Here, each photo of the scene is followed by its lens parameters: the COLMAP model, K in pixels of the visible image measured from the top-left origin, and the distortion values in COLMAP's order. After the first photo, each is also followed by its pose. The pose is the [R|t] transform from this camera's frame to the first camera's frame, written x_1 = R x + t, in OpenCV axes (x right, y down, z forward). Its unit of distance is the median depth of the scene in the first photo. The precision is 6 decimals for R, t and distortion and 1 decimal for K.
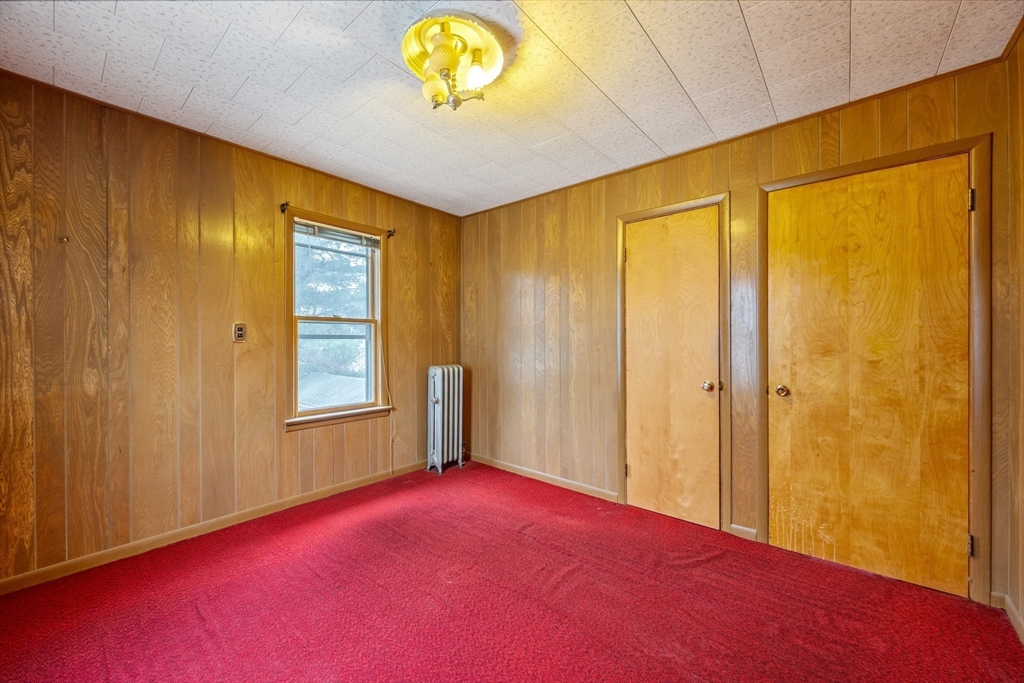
lens RADIAL K [[397.2, 0, 513.7], [0, 397.2, 340.2], [0, 0, 1]] dist [-0.000760, -0.000034]
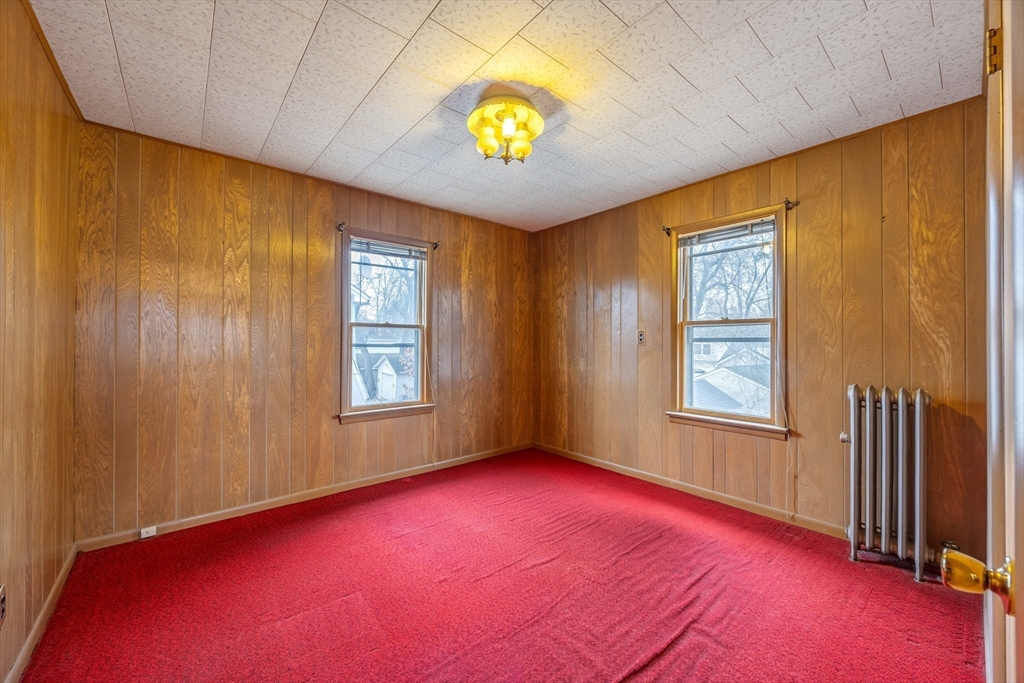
lens RADIAL K [[397.2, 0, 511.8], [0, 397.2, 342.8], [0, 0, 1]] dist [-0.000760, -0.000034]
pose [[-0.172165, -0.002828, -0.985064, 0.688181], [-0.002103, 0.999995, -0.002503, 0.002020], [0.985066, 0.001640, -0.172171, 0.772253]]
